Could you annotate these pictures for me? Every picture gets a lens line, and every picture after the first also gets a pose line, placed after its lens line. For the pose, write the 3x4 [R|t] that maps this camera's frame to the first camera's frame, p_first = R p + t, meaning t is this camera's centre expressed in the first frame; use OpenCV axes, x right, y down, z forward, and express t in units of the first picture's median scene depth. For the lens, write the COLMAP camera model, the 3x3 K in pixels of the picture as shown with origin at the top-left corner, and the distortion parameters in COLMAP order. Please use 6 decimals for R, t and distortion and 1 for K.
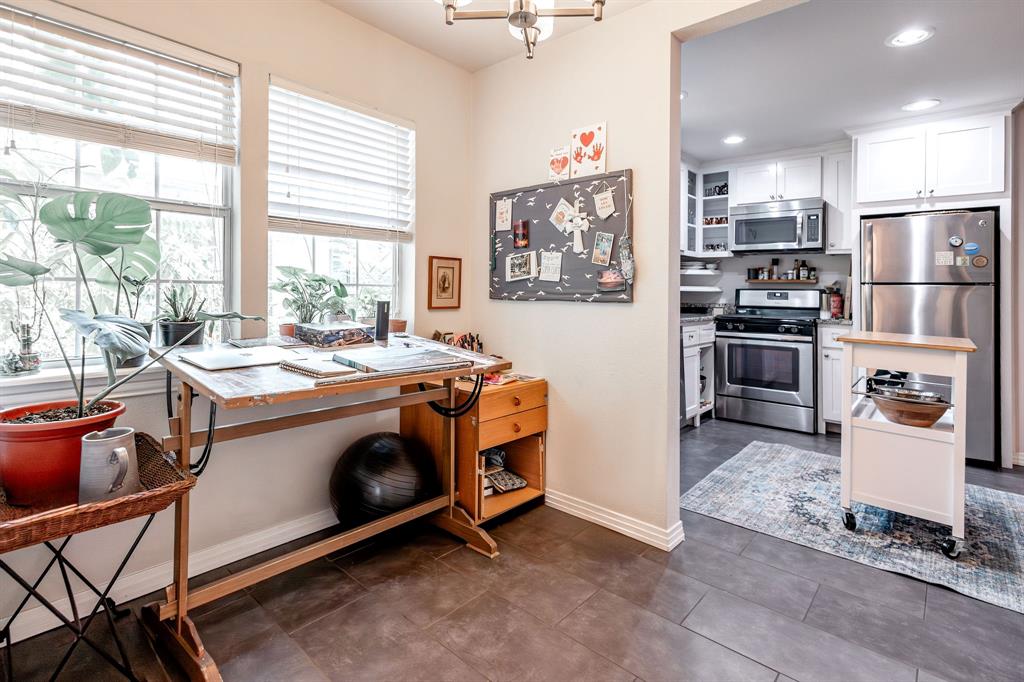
lens RADIAL K [[499.2, 0, 516.0], [0, 499.2, 288.7], [0, 0, 1]] dist [0.006990, 0.000149]
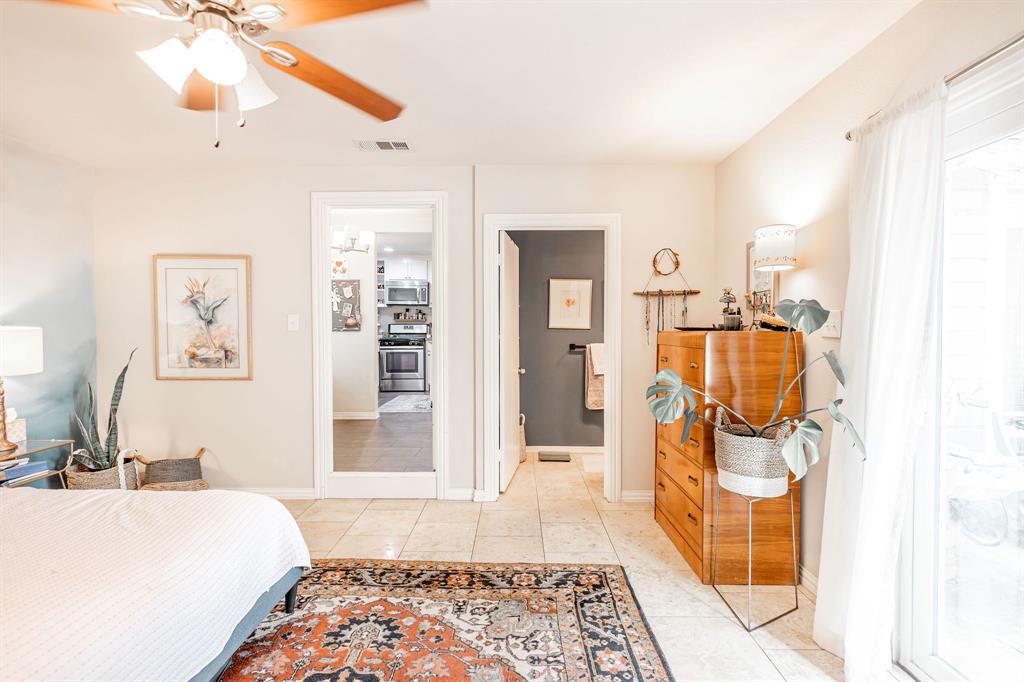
lens RADIAL K [[465.6, 0, 511.2], [0, 465.6, 338.0], [0, 0, 1]] dist [0.001959, 0.000135]
pose [[0.760902, -0.023901, 0.648426, -0.400580], [-0.000290, 0.999309, 0.037174, -0.013970], [-0.648866, -0.028474, 0.760369, -0.733607]]
